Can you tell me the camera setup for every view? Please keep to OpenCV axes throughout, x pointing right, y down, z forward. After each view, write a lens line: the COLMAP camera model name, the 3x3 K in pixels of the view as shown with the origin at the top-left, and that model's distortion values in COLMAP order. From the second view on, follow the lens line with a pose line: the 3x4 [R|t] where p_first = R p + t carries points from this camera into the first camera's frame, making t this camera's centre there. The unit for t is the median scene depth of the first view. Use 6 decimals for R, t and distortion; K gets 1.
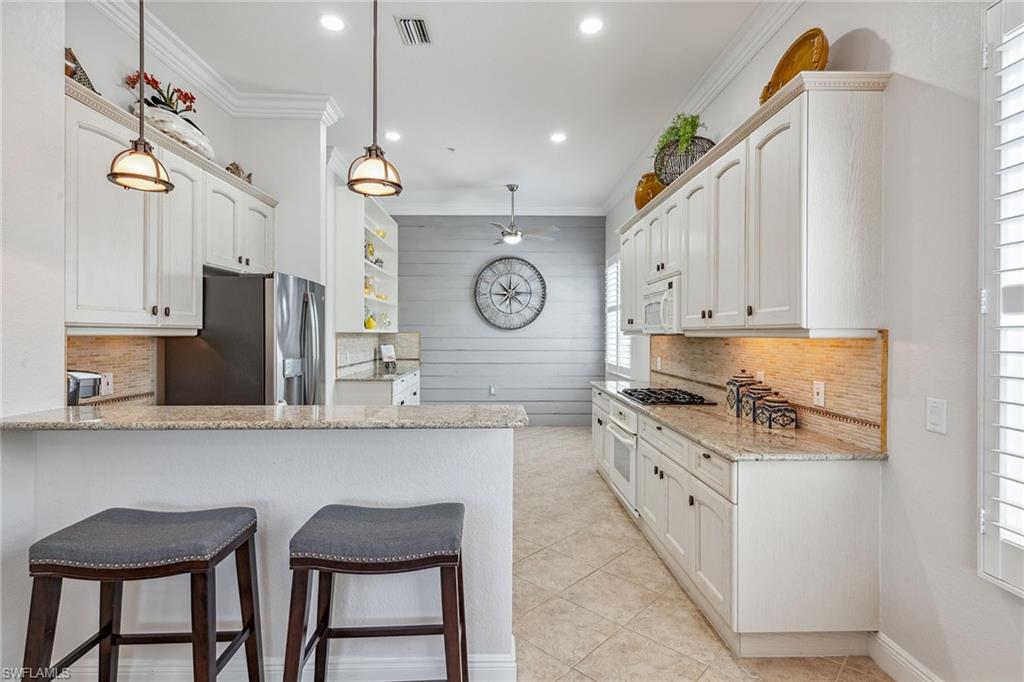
lens RADIAL K [[497.6, 0, 514.3], [0, 497.6, 335.3], [0, 0, 1]] dist [-0.000590, -0.000020]
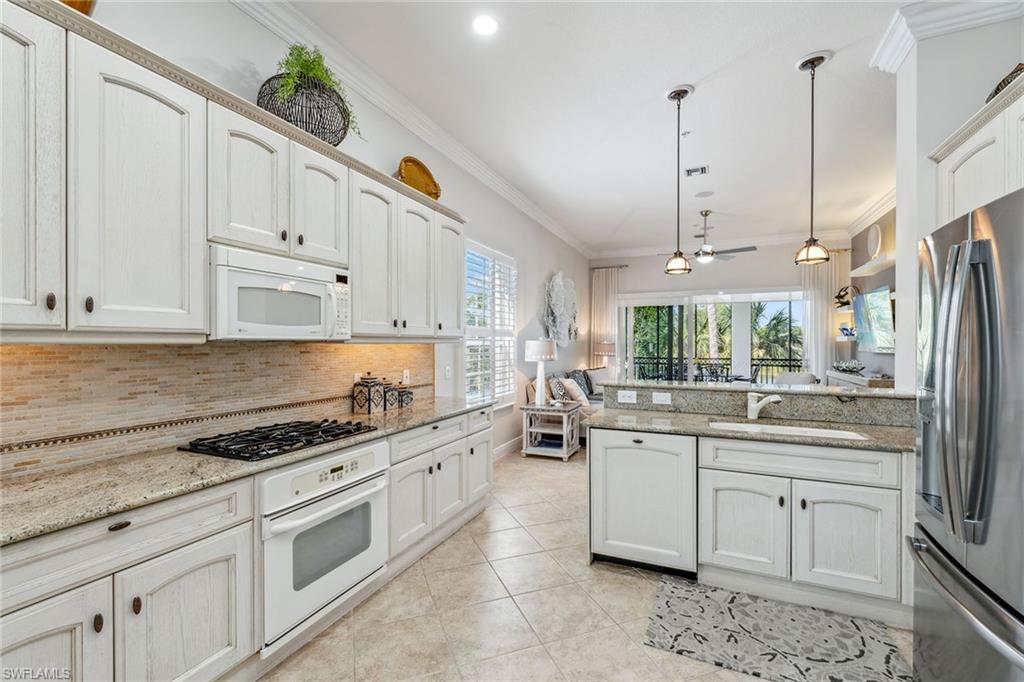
lens RADIAL K [[456.7, 0, 511.2], [0, 456.7, 341.7], [0, 0, 1]] dist [0.010225, -0.000199]
pose [[-0.904369, -0.002680, 0.426743, -0.292678], [-0.002607, 0.999996, 0.000756, -0.002243], [-0.426743, -0.000429, -0.904373, 1.866242]]
